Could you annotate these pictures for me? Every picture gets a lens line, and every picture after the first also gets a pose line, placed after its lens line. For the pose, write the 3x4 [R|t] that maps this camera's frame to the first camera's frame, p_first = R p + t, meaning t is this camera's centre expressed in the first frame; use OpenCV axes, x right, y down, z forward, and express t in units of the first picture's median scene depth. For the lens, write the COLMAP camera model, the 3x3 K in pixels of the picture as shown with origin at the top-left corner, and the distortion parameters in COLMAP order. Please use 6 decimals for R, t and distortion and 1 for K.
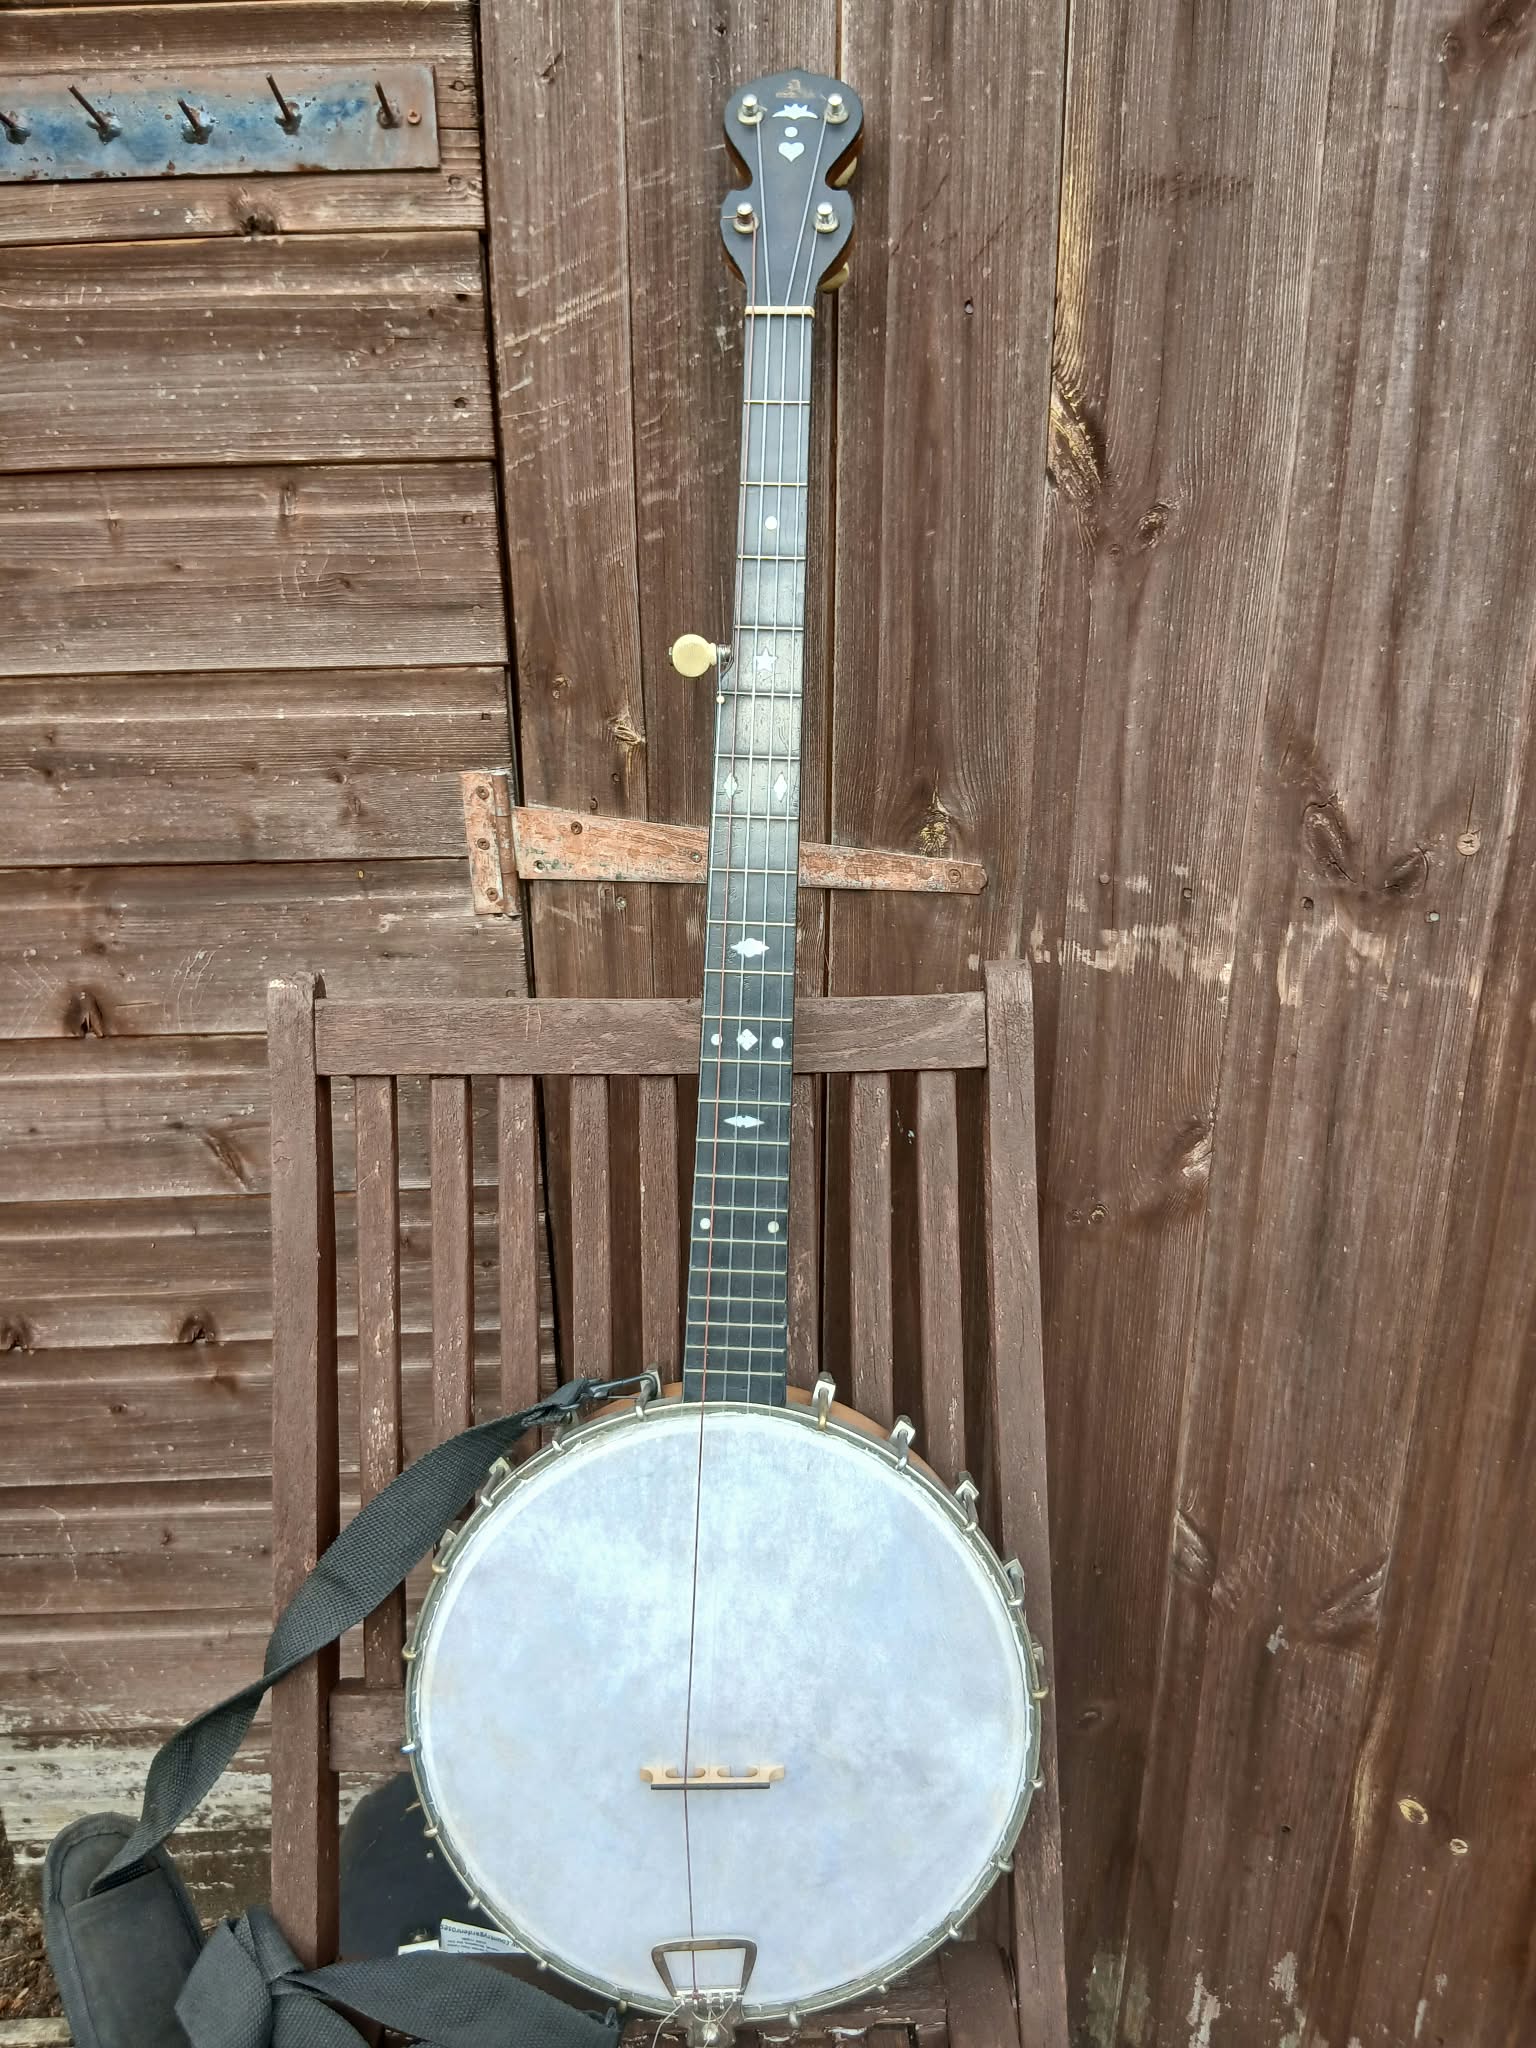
lens RADIAL K [[1601.2, 0, 772.8], [0, 1601.2, 1044.1], [0, 0, 1]] dist [0.098287, -0.202838]
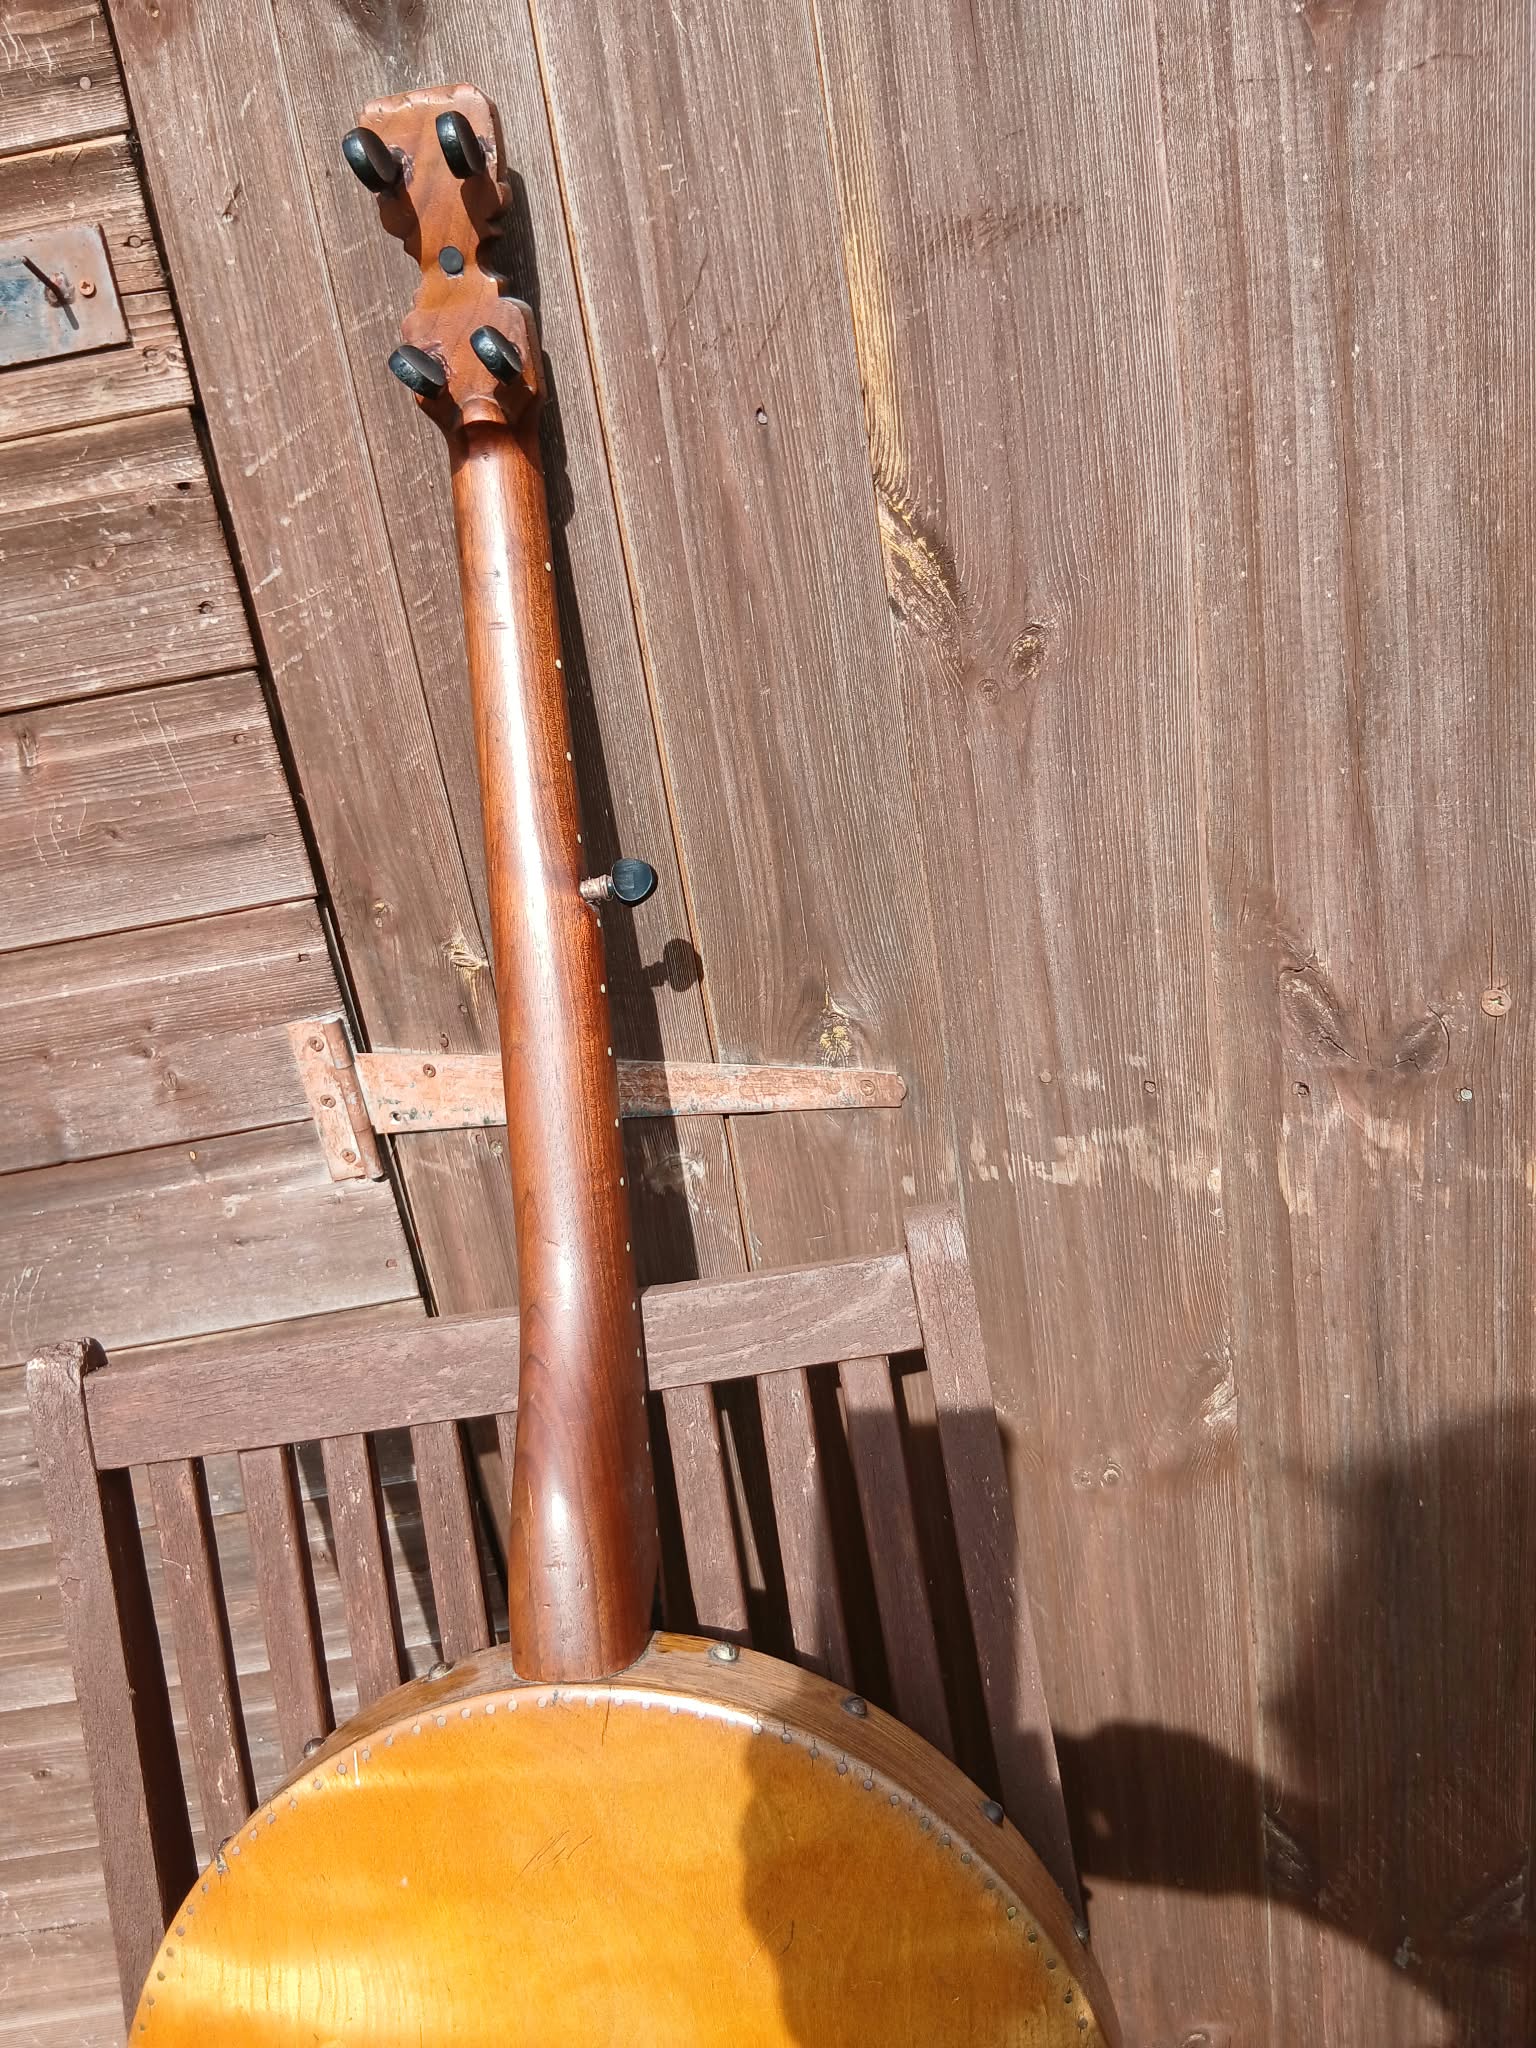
lens RADIAL K [[1614.9, 0, 764.2], [0, 1614.9, 1037.8], [0, 0, 1]] dist [0.115511, -0.230213]
pose [[0.988704, -0.138963, -0.056158, 0.109721], [0.137679, 0.990132, -0.026136, -0.114292], [0.059236, 0.018109, 0.998080, 0.177087]]
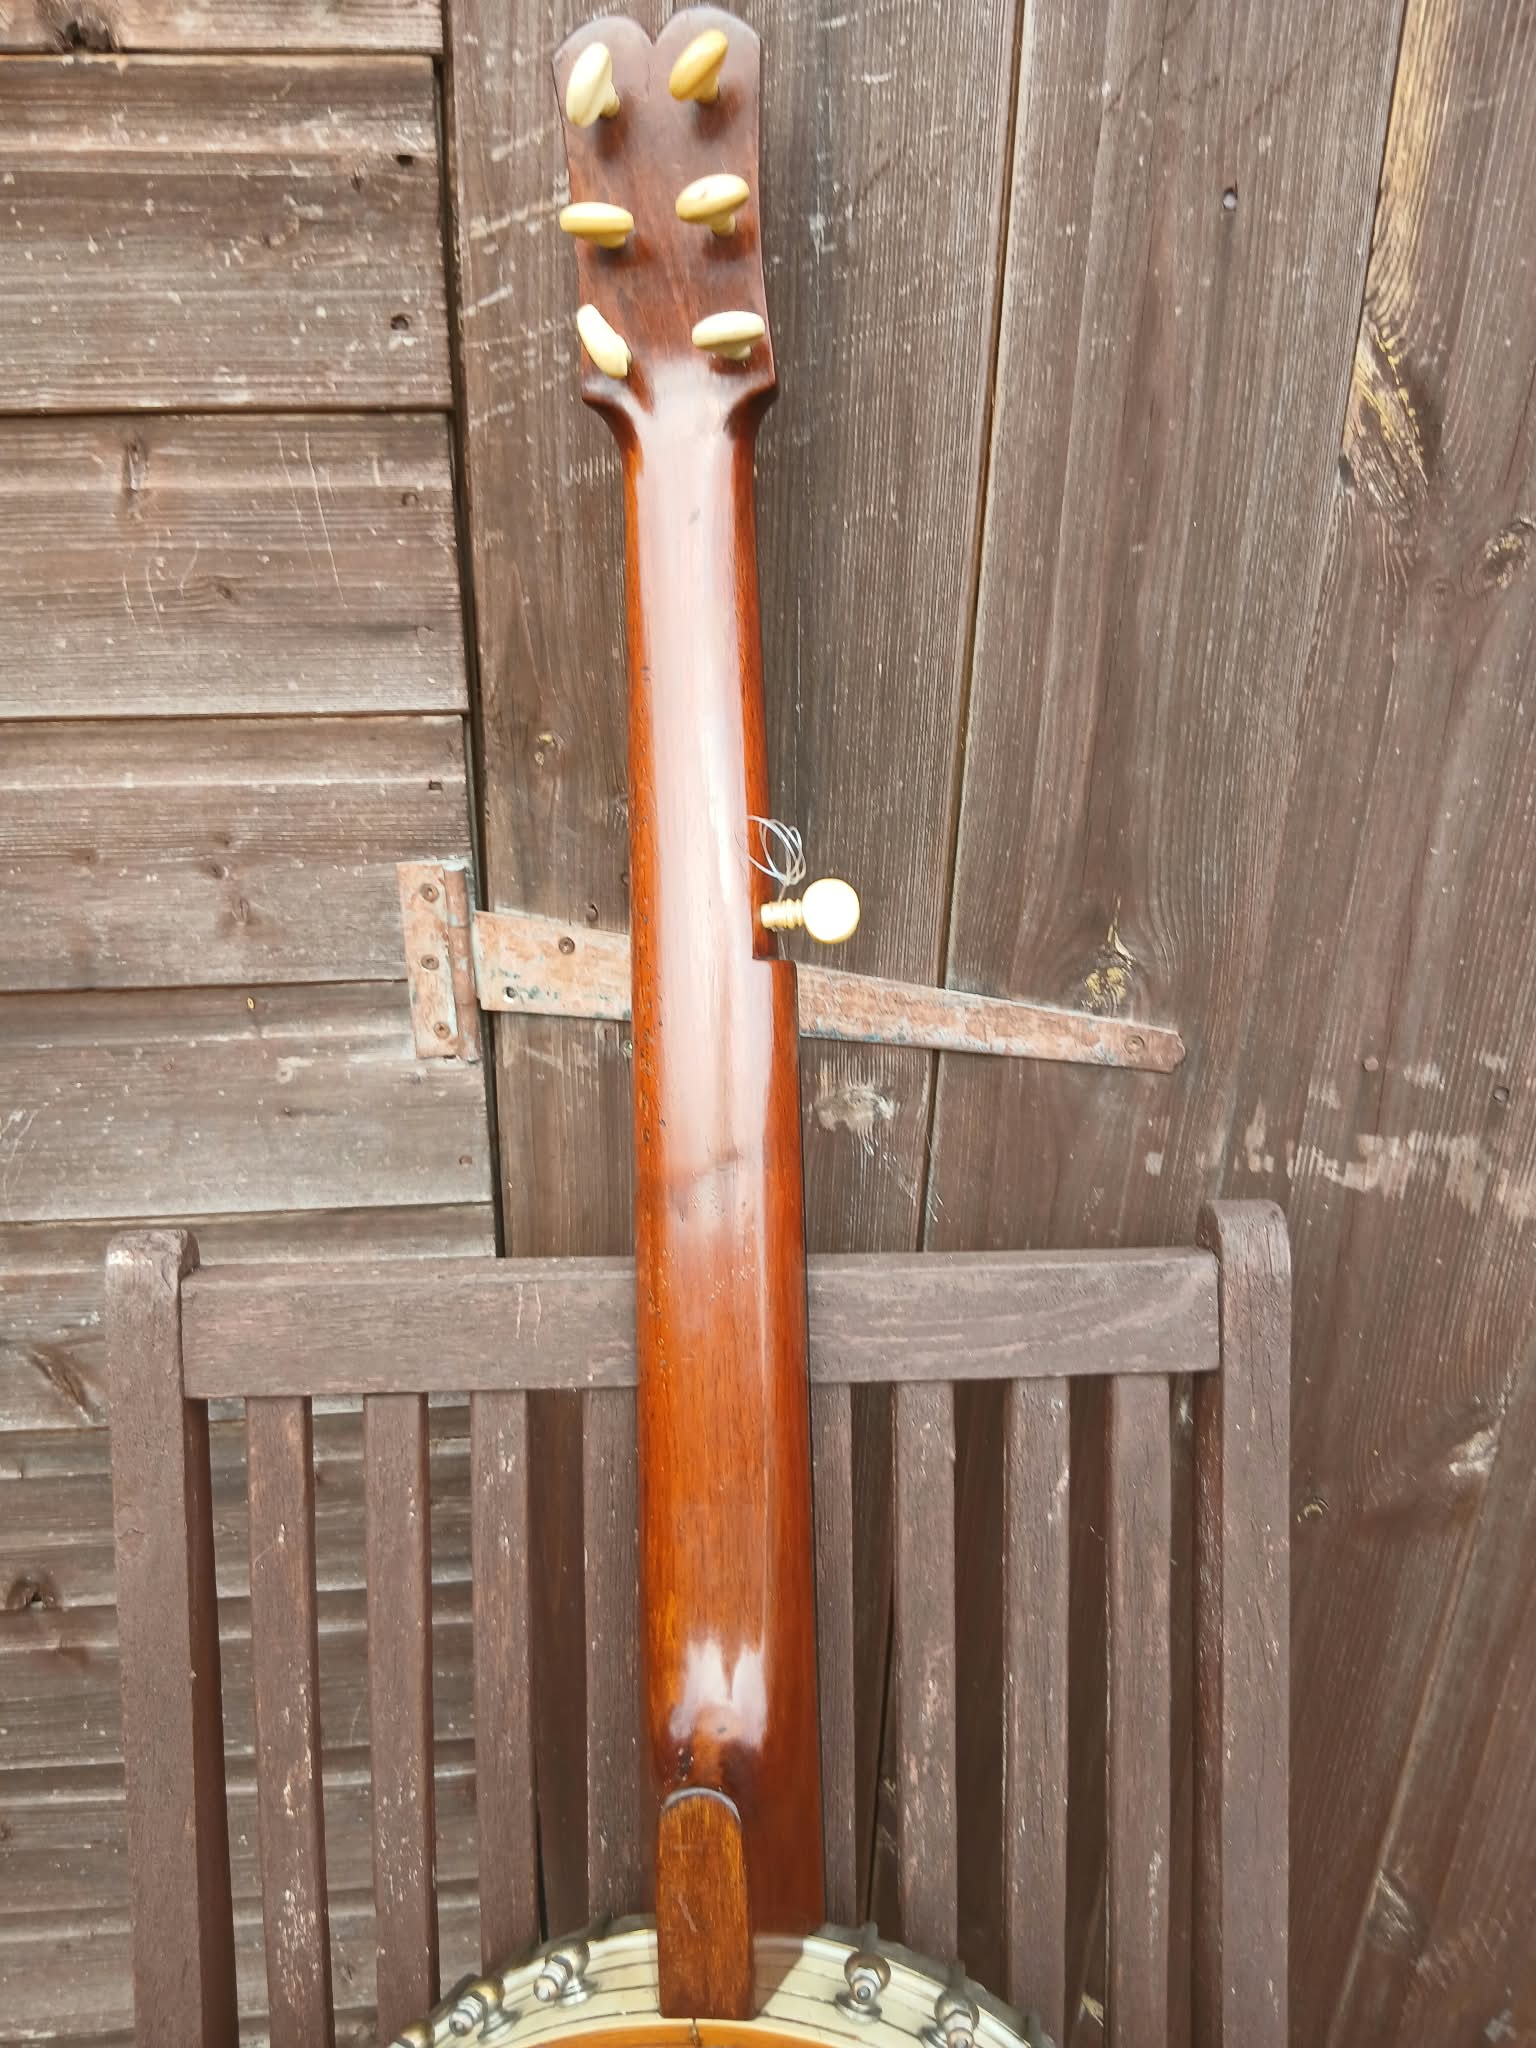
lens RADIAL K [[1601.2, 0, 753.1], [0, 1601.2, 1056.8], [0, 0, 1]] dist [0.098287, -0.202838]
pose [[0.998051, -0.000395, 0.062395, -0.091591], [-0.003139, 0.998396, 0.056532, -0.136413], [-0.062317, -0.056618, 0.996449, 0.319871]]
